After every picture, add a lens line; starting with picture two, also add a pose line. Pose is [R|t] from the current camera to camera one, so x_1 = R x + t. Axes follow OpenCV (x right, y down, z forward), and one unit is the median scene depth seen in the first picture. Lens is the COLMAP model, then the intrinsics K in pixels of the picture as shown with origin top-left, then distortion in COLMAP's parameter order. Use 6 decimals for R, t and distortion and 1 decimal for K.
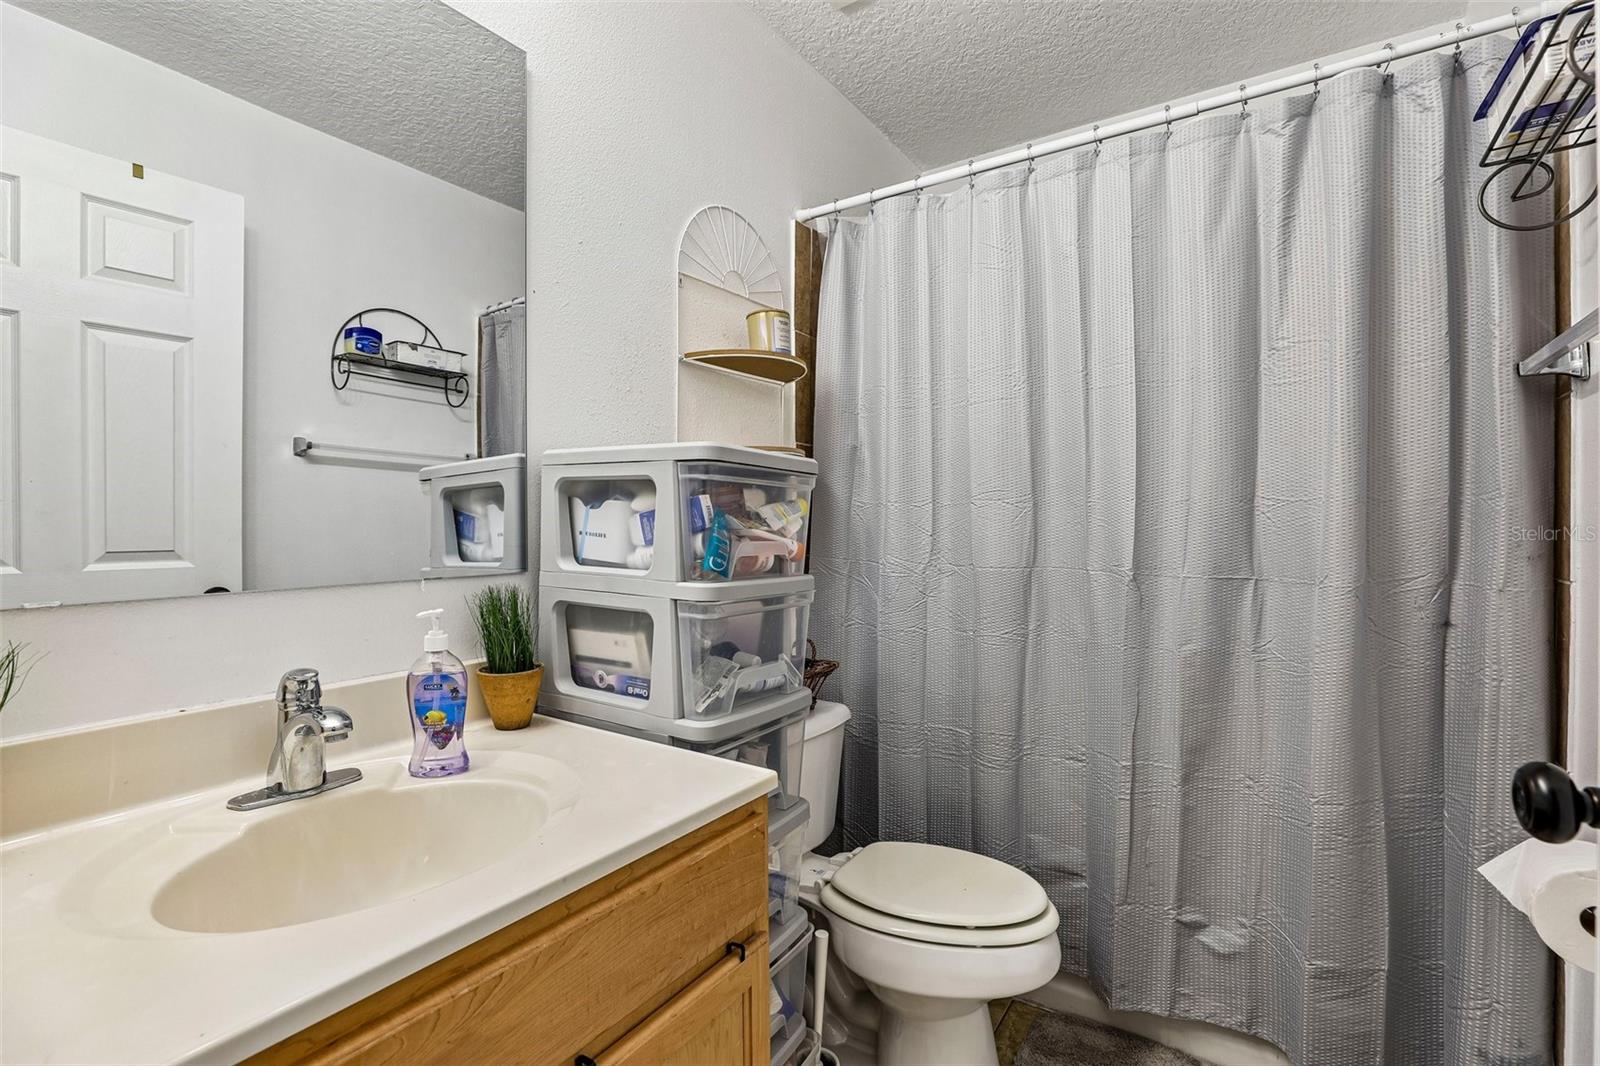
lens RADIAL K [[722.6, 0, 807.7], [0, 722.6, 529.1], [0, 0, 1]] dist [-0.049511, 0.005578]
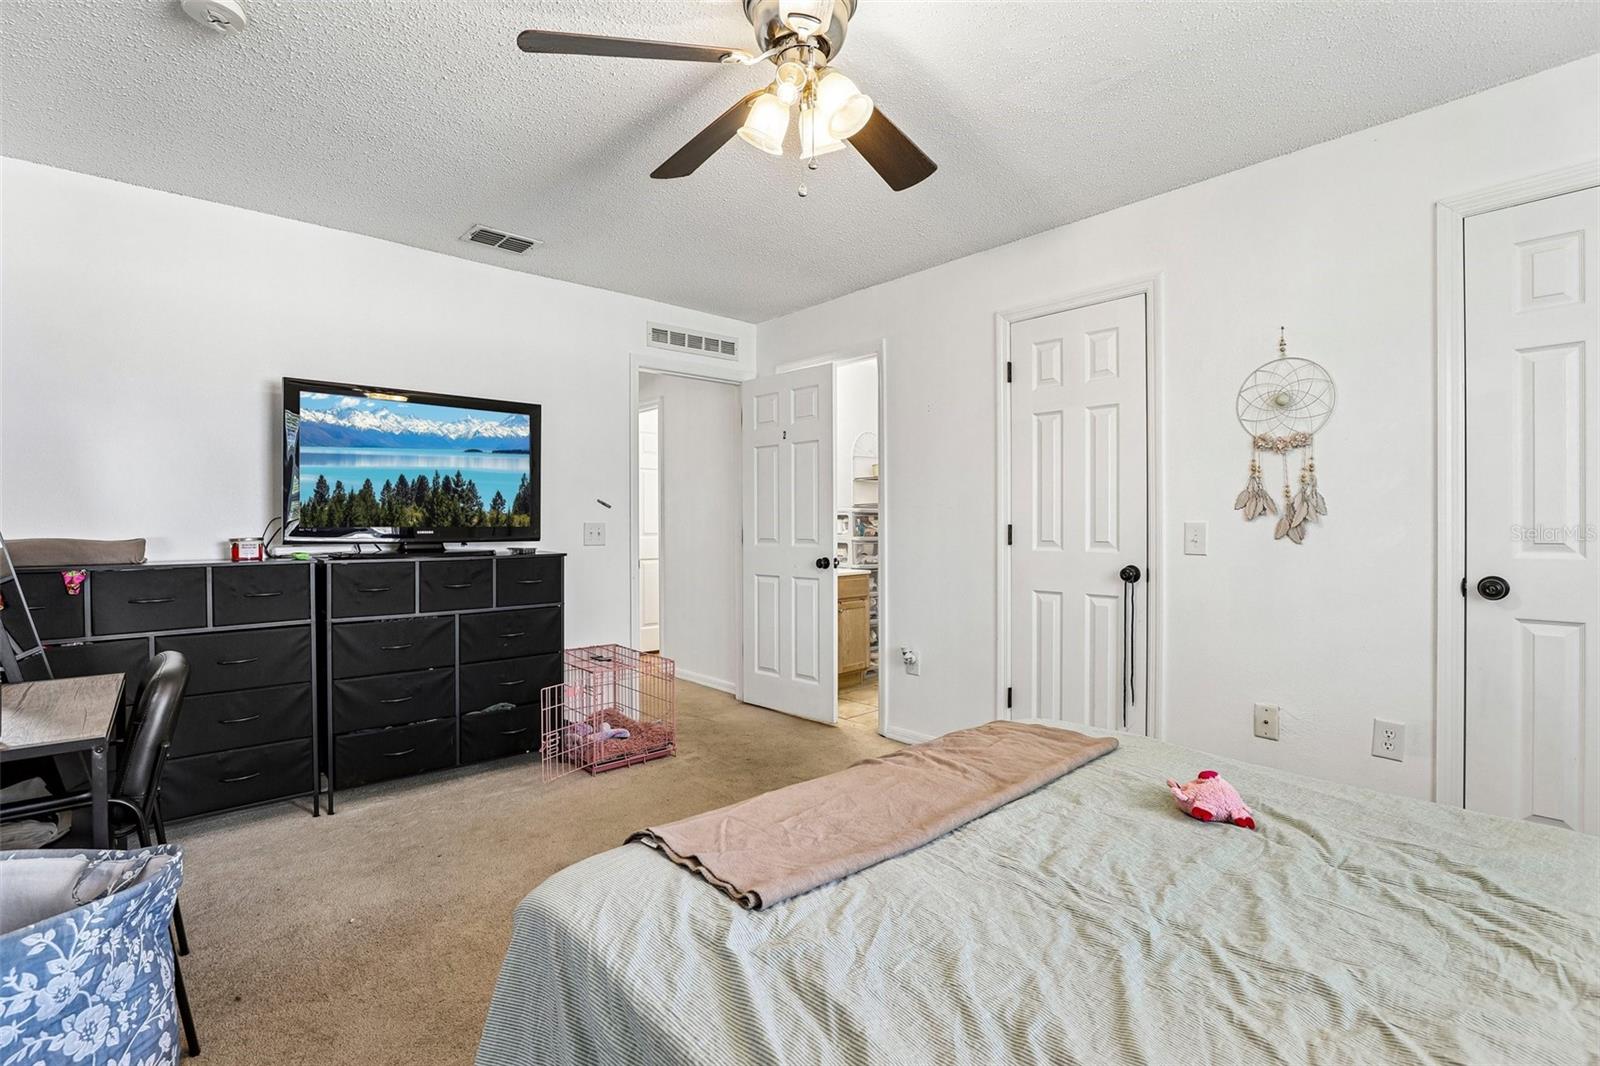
lens RADIAL K [[722.6, 0, 796.9], [0, 722.6, 530.0], [0, 0, 1]] dist [-0.049511, 0.005578]
pose [[0.964603, 0.005347, -0.263653, 0.556691], [-0.004283, 0.999980, 0.004610, 0.004456], [0.263672, -0.003317, 0.964607, -2.864285]]
